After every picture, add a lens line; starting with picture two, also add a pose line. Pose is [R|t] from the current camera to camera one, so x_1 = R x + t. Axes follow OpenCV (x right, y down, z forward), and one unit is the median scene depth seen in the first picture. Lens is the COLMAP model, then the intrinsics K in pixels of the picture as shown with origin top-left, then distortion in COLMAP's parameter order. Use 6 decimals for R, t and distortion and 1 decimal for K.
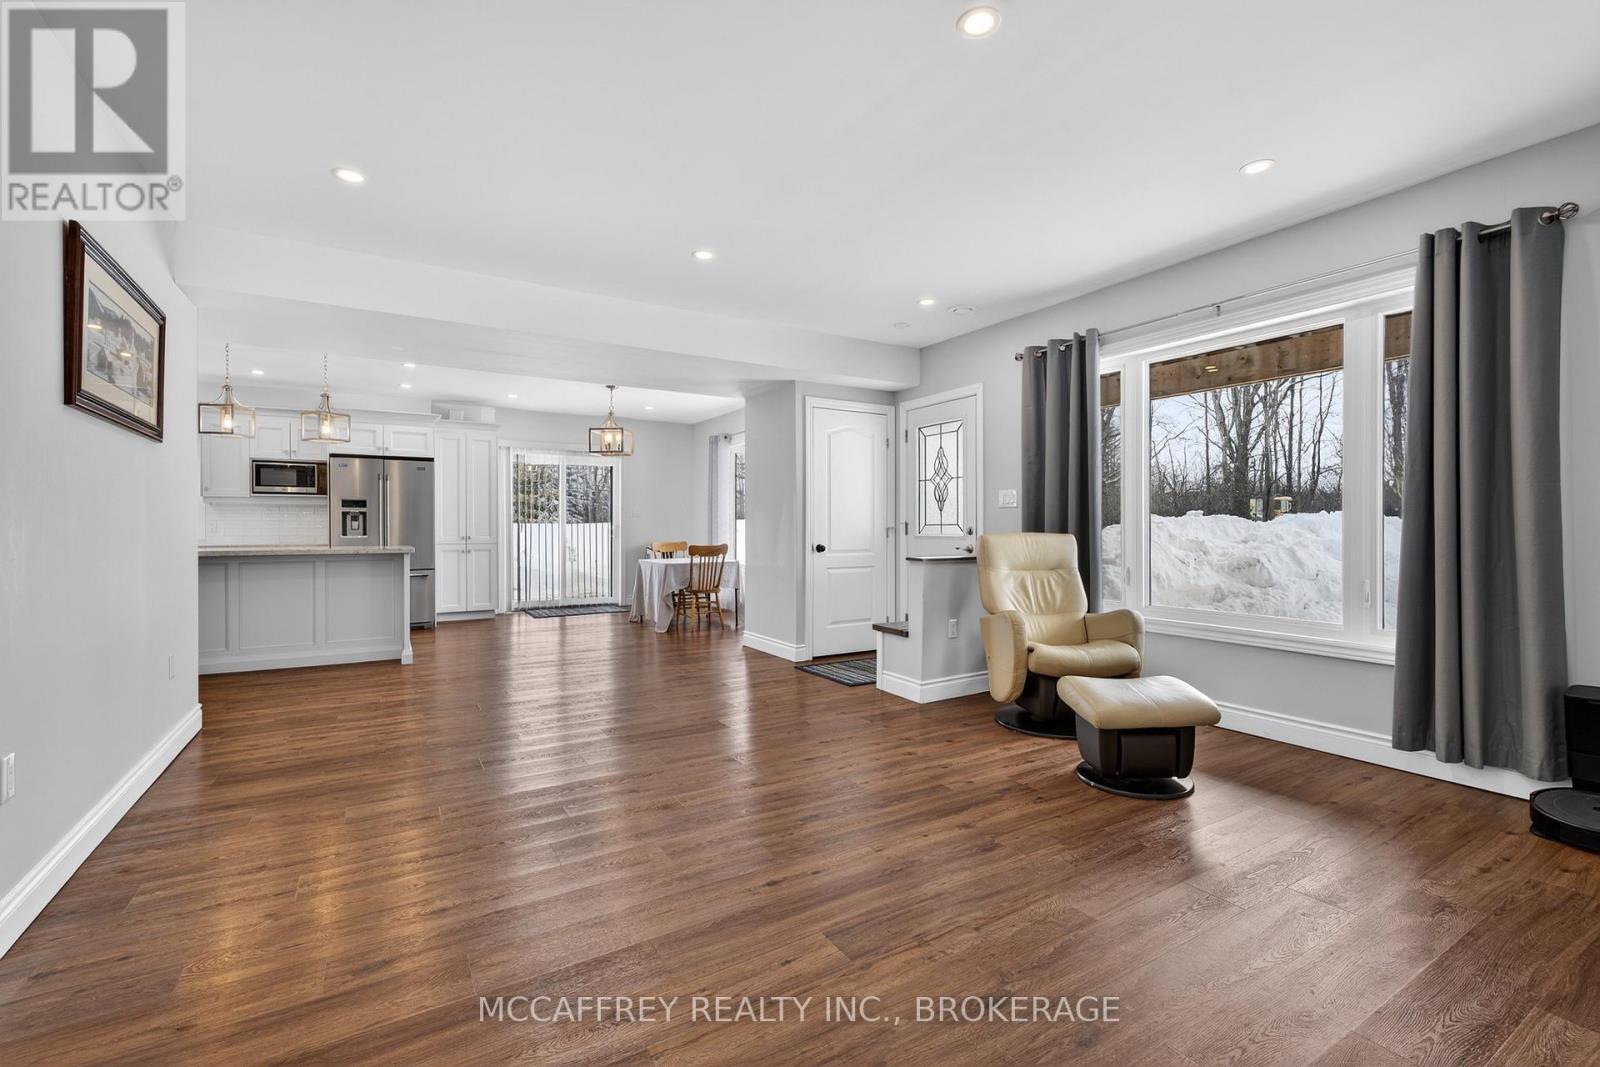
lens RADIAL K [[700.3, 0, 811.2], [0, 700.3, 530.0], [0, 0, 1]] dist [0.010500, -0.000523]
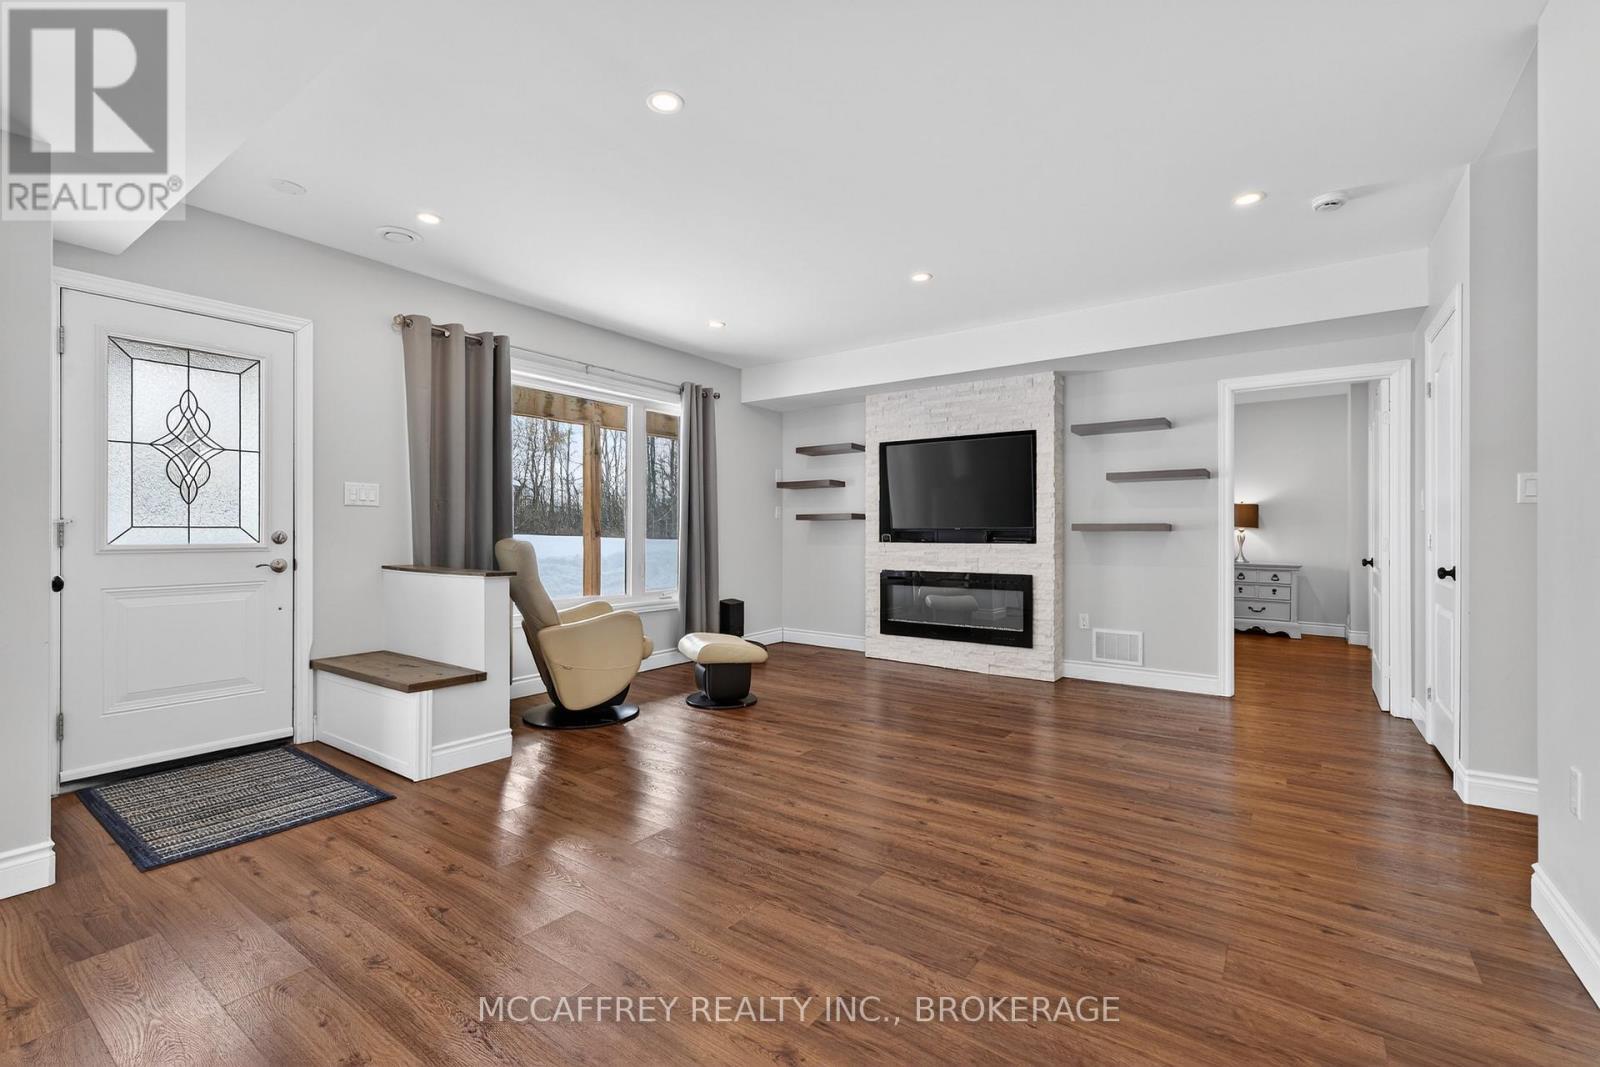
lens RADIAL K [[700.3, 0, 796.0], [0, 700.3, 533.8], [0, 0, 1]] dist [0.010500, -0.000523]
pose [[-0.389005, 0.002232, 0.921233, -0.560534], [0.004168, 0.999991, -0.000663, -0.000693], [-0.921226, 0.003582, -0.389010, 0.817687]]
